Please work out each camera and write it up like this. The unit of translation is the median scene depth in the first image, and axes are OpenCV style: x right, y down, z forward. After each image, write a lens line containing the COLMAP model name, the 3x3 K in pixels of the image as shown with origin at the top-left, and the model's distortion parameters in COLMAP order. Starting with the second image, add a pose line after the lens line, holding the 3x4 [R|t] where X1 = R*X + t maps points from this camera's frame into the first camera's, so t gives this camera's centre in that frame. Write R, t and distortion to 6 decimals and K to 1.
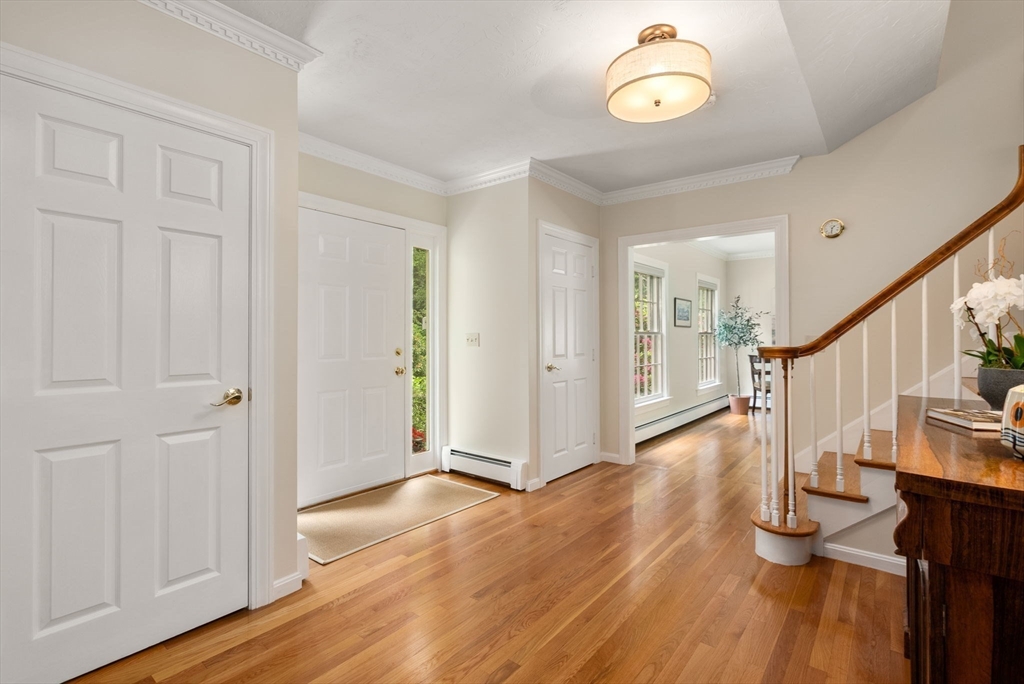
lens RADIAL K [[472.8, 0, 516.7], [0, 472.8, 333.7], [0, 0, 1]] dist [-0.008997, 0.003516]
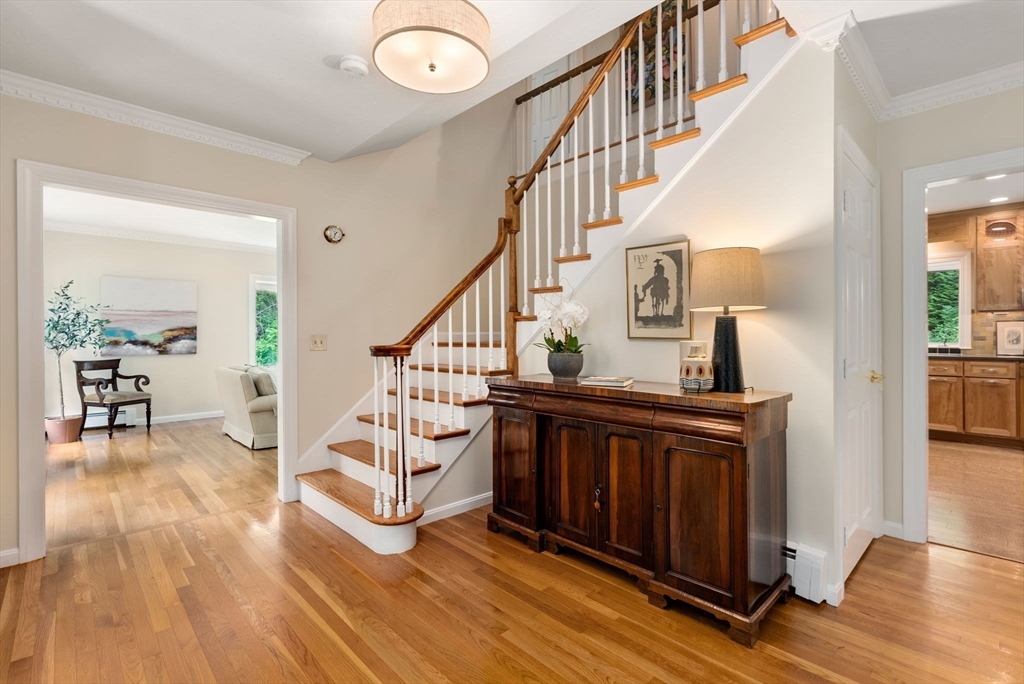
lens RADIAL K [[472.8, 0, 514.8], [0, 472.8, 335.0], [0, 0, 1]] dist [-0.008997, 0.003516]
pose [[0.134845, 0.001839, 0.990865, -0.469176], [-0.005311, 0.999985, -0.001133, 0.004436], [-0.990852, -0.005110, 0.134853, 0.630613]]
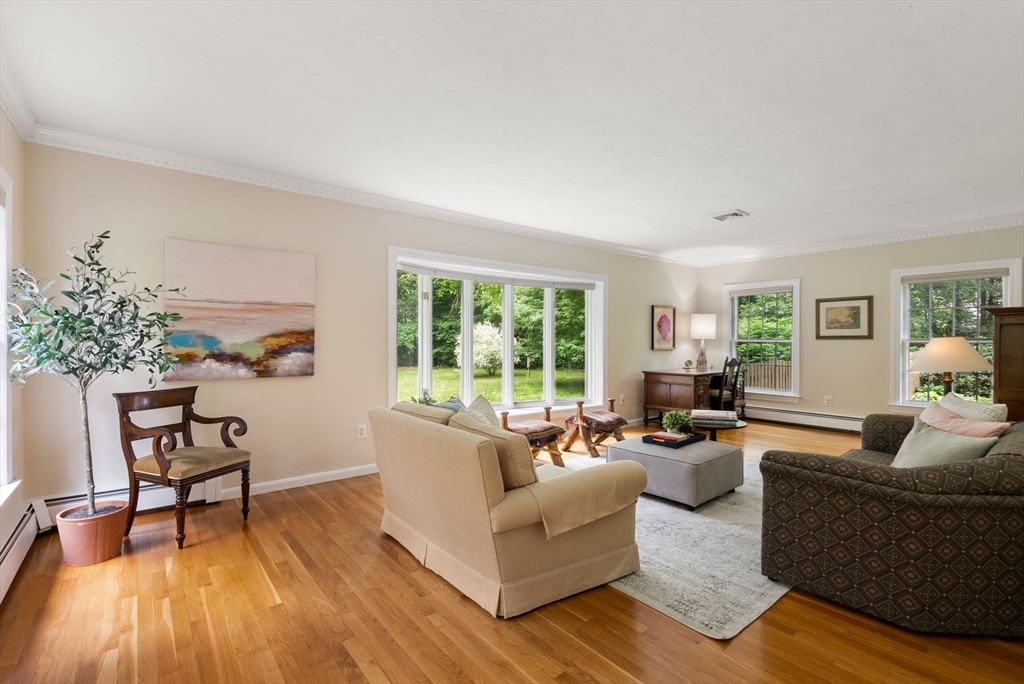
lens RADIAL K [[472.8, 0, 515.6], [0, 472.8, 345.5], [0, 0, 1]] dist [-0.008997, 0.003516]
pose [[0.219409, -0.004150, 0.975624, 0.562573], [-0.010406, 0.999924, 0.006593, -0.001786], [-0.975577, -0.011599, 0.219349, 1.805872]]
